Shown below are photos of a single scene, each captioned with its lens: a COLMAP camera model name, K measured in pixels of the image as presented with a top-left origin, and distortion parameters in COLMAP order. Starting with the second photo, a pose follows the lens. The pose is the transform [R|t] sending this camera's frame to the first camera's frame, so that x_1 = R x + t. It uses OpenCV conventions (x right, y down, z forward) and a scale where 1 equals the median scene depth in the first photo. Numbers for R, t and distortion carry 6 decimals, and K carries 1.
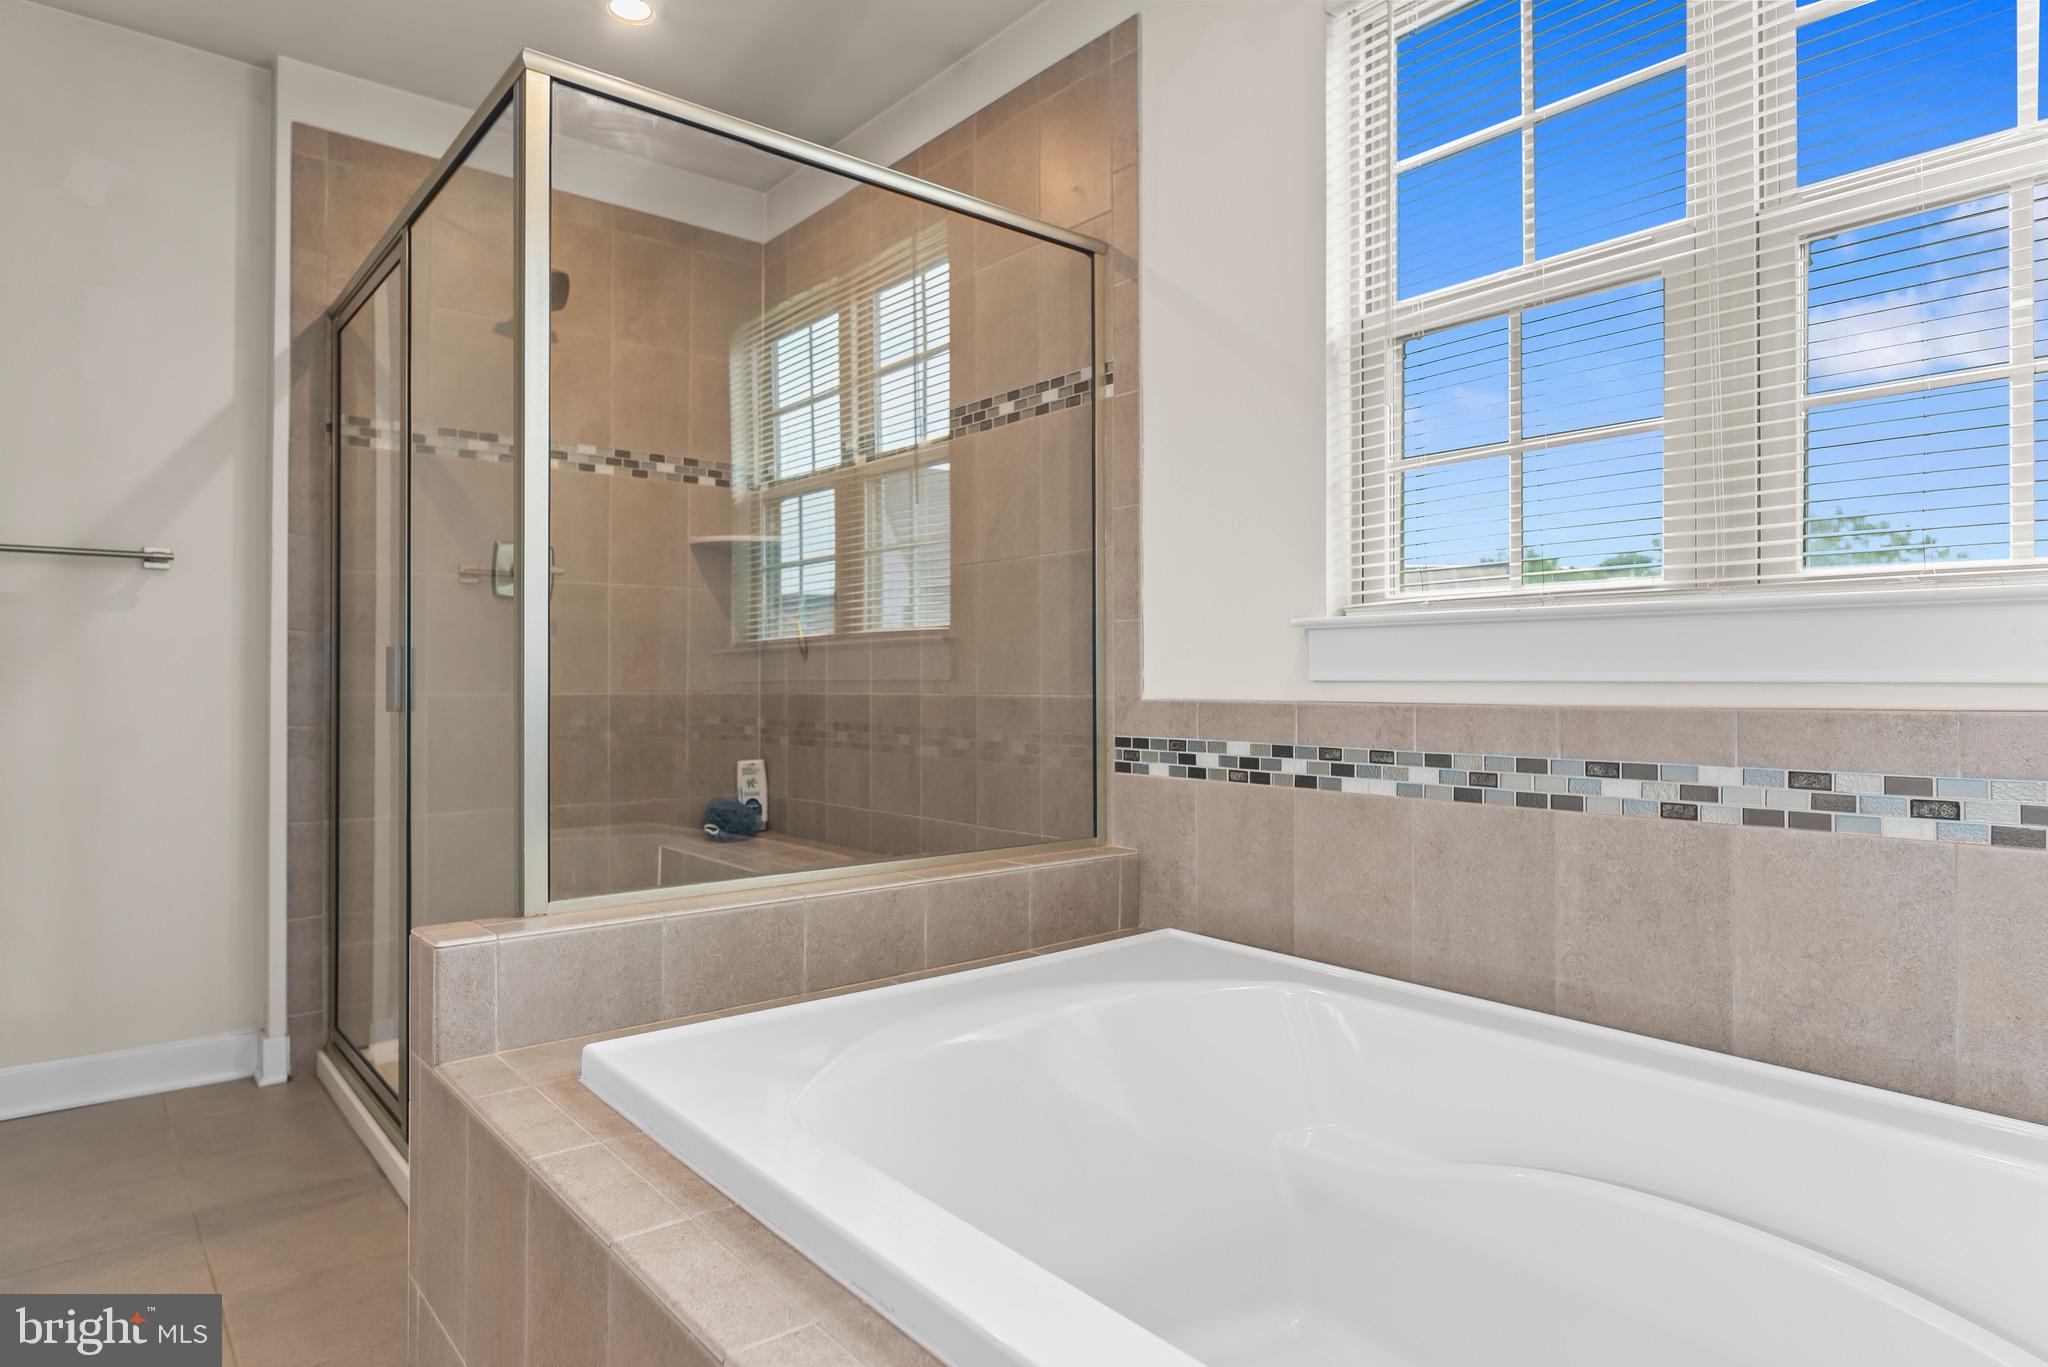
lens RADIAL K [[1173.3, 0, 1027.7], [0, 1173.3, 679.4], [0, 0, 1]] dist [-0.001581, -0.003098]
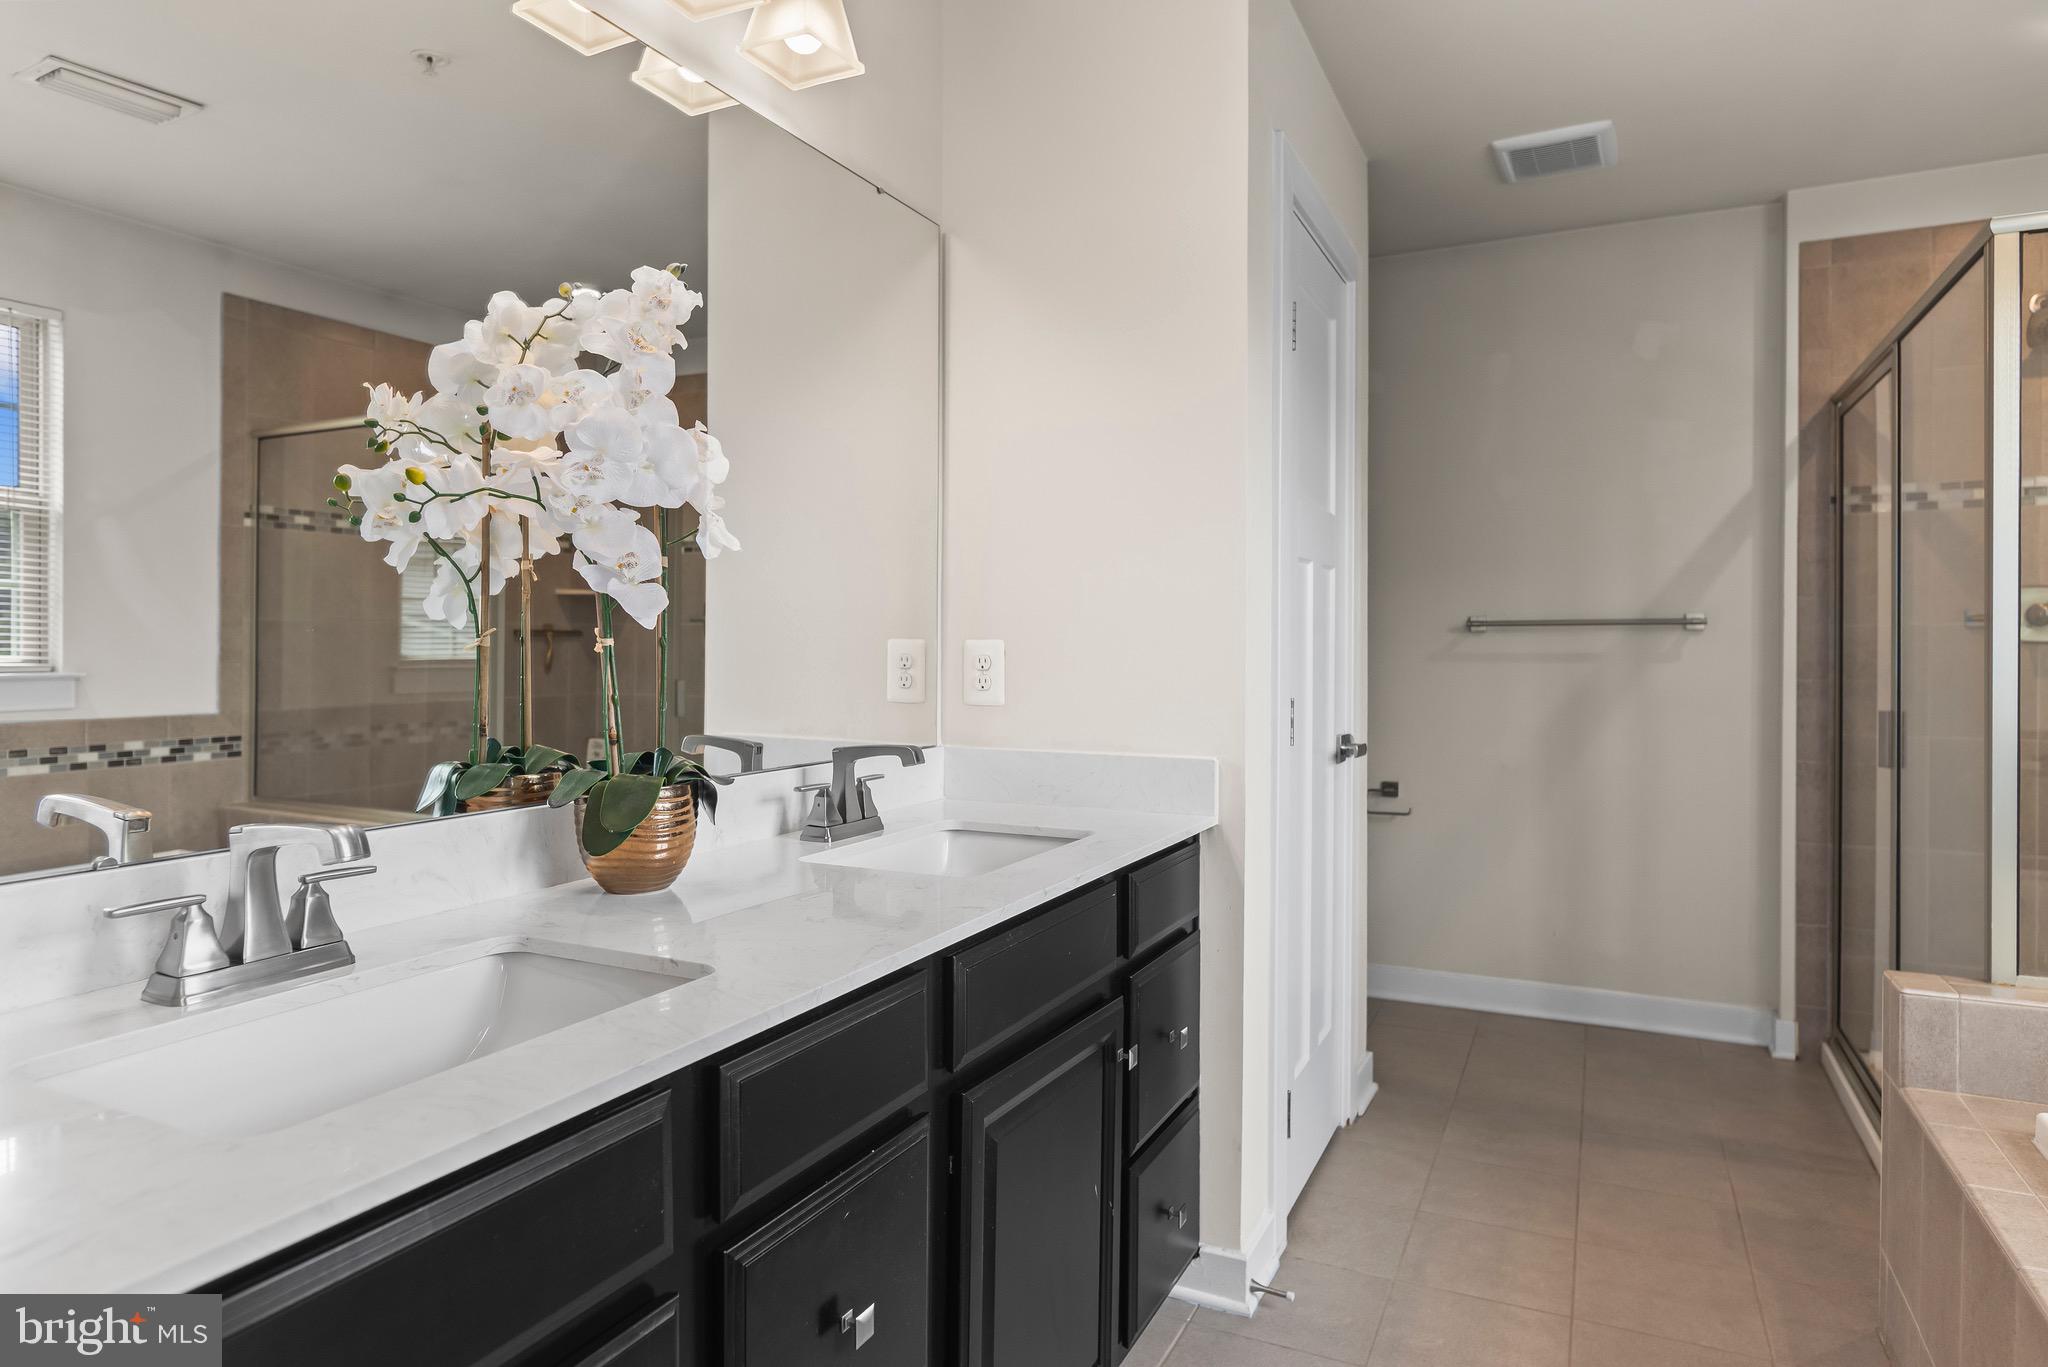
lens RADIAL K [[1173.3, 0, 1041.4], [0, 1173.3, 644.4], [0, 0, 1]] dist [-0.001581, -0.003098]
pose [[0.411236, -0.002851, -0.911524, 0.136184], [-0.001096, 0.999993, -0.003623, -0.072518], [0.911528, 0.002489, 0.411230, -0.185822]]
